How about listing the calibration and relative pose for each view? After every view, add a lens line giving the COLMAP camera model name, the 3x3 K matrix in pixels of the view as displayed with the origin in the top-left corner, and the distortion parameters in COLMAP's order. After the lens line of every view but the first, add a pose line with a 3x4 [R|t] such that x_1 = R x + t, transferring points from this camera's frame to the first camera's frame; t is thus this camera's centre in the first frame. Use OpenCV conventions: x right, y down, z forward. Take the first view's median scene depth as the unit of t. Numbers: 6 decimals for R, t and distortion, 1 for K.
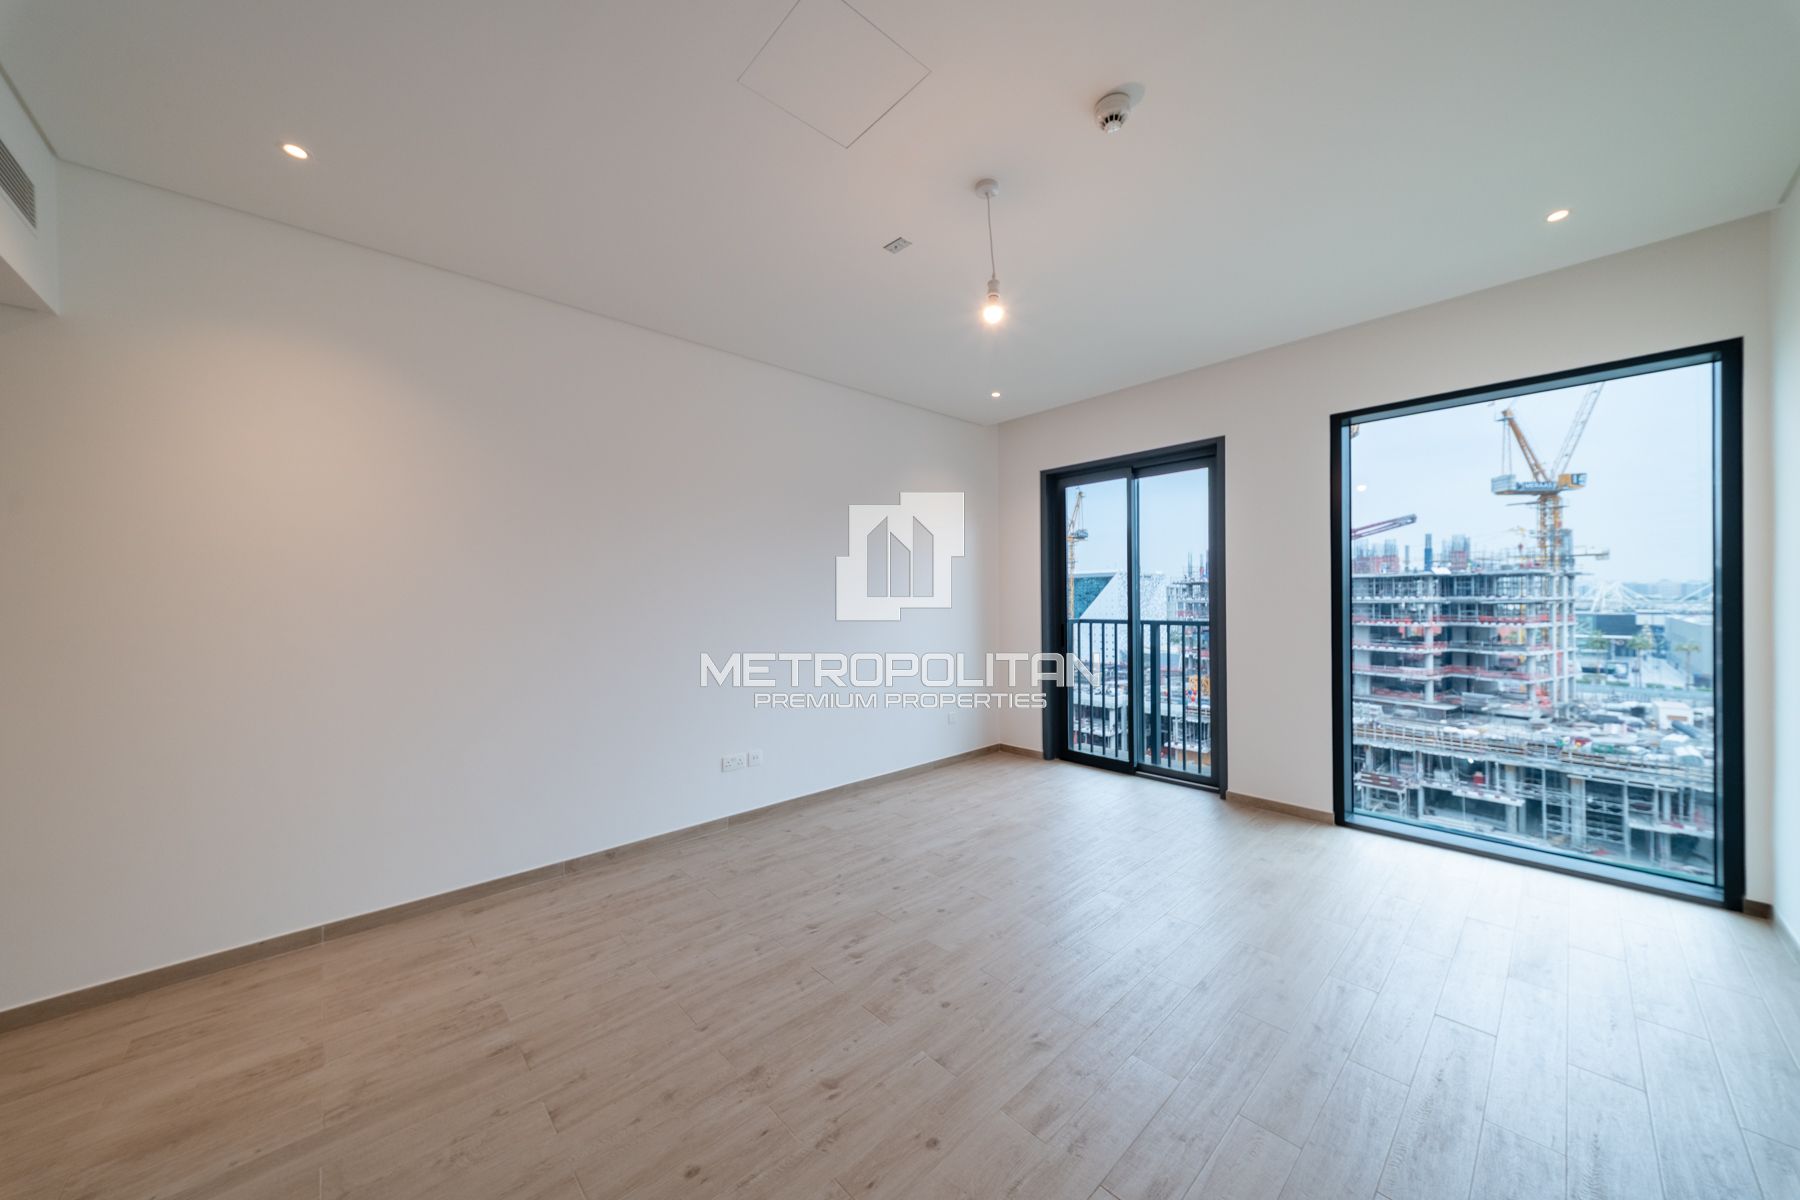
lens RADIAL K [[622.1, 0, 903.8], [0, 622.1, 602.5], [0, 0, 1]] dist [0.001932, -0.000169]
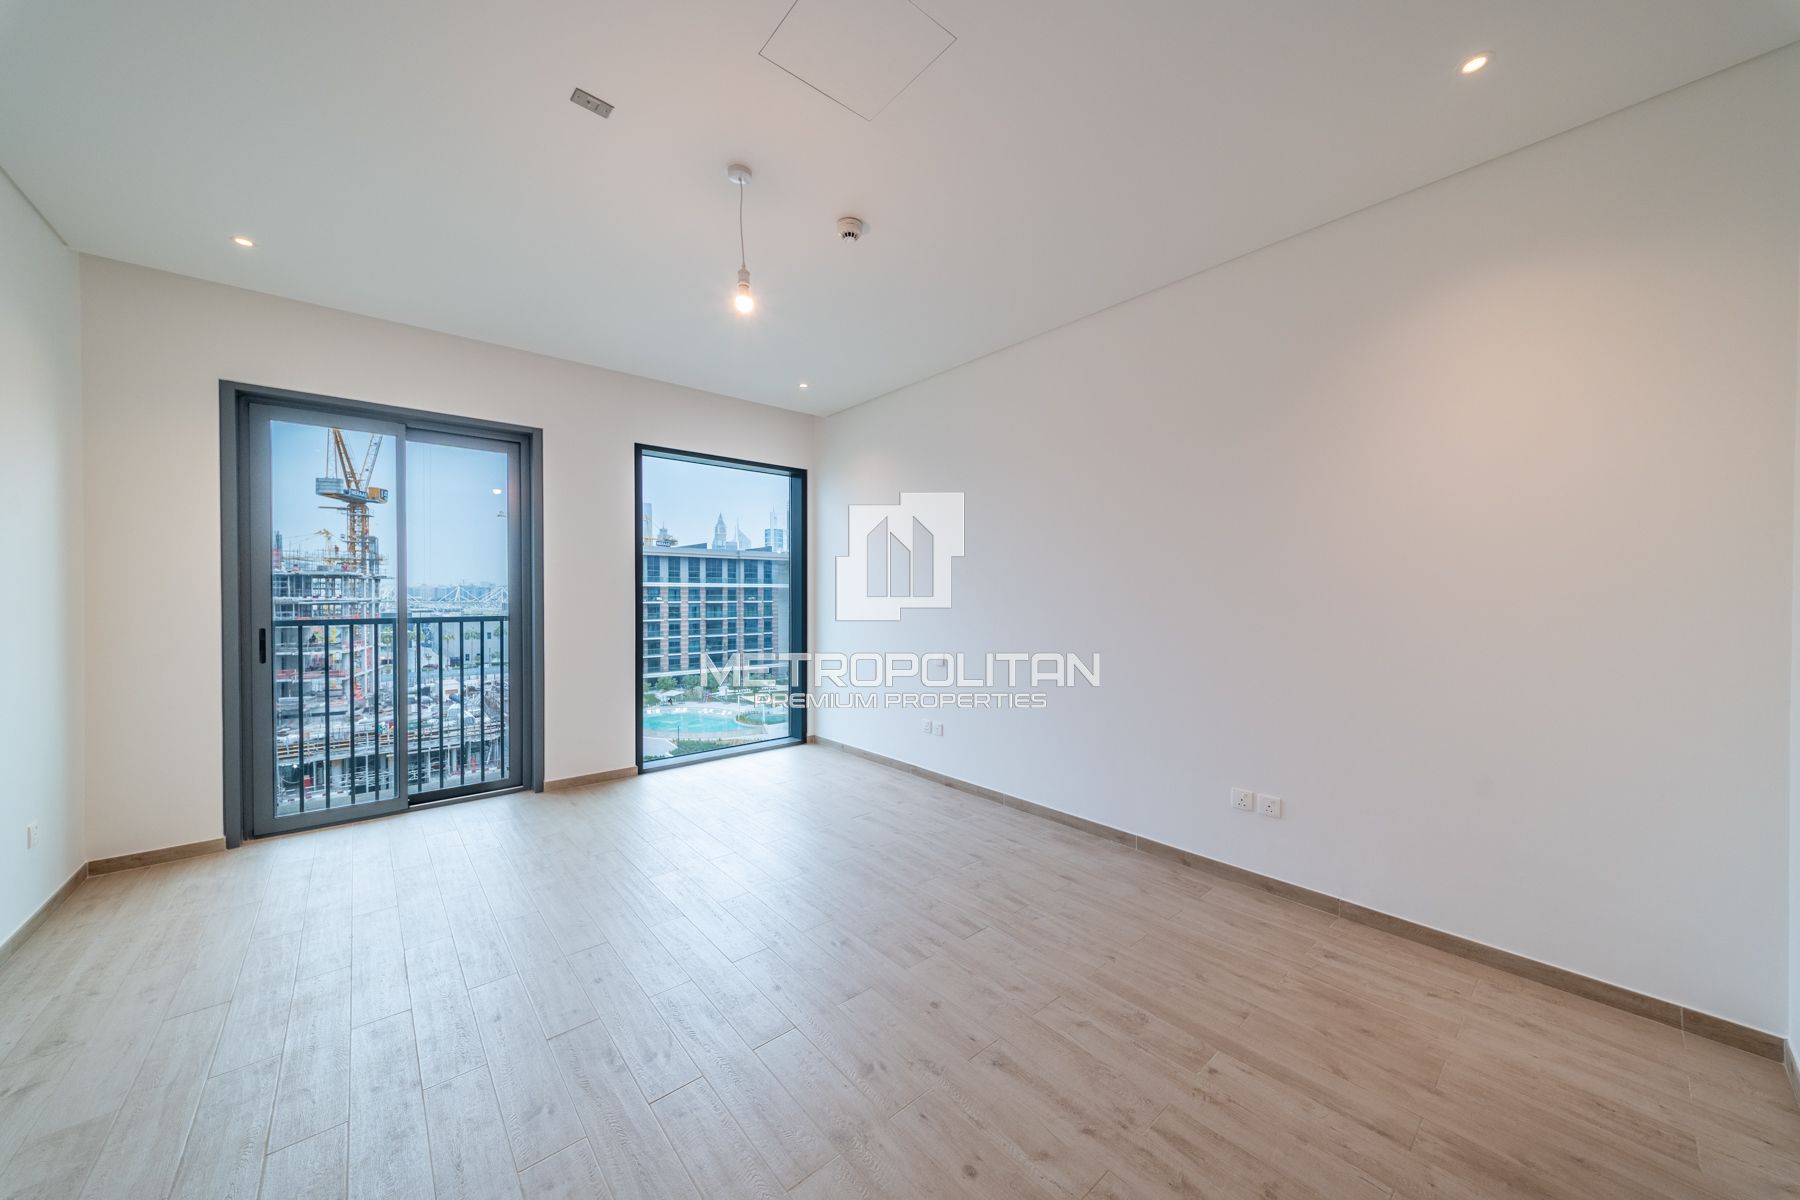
lens RADIAL K [[622.1, 0, 903.8], [0, 622.1, 602.5], [0, 0, 1]] dist [0.001932, -0.000169]
pose [[0.034599, -0.005198, 0.999388, -0.484788], [0.006394, 0.999967, 0.004980, 0.010377], [-0.999381, 0.006218, 0.034631, 0.395892]]
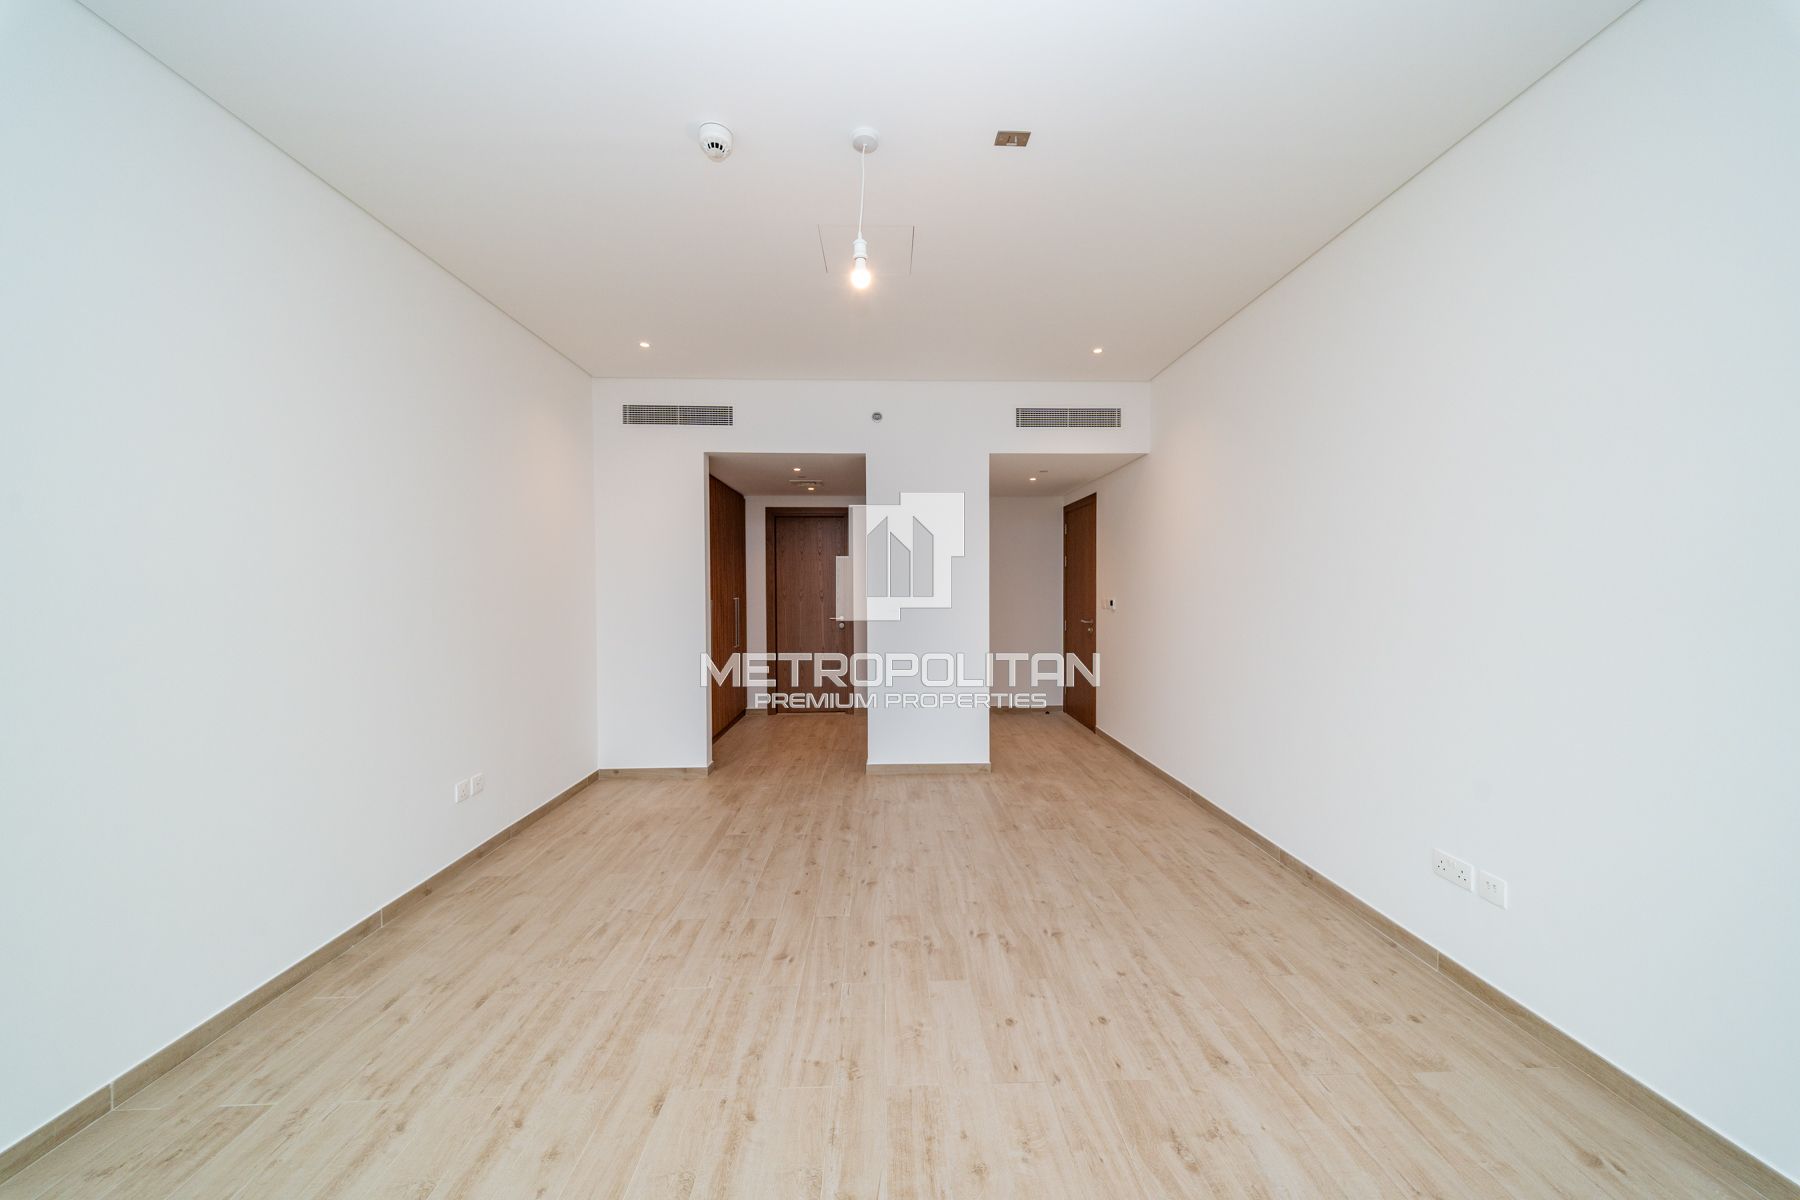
lens RADIAL K [[622.1, 0, 903.8], [0, 622.1, 602.5], [0, 0, 1]] dist [0.001932, -0.000169]
pose [[-0.657320, 0.032322, -0.752918, 0.454163], [0.005857, 0.999269, 0.037784, -0.011903], [0.753589, 0.020426, -0.657029, 0.932176]]
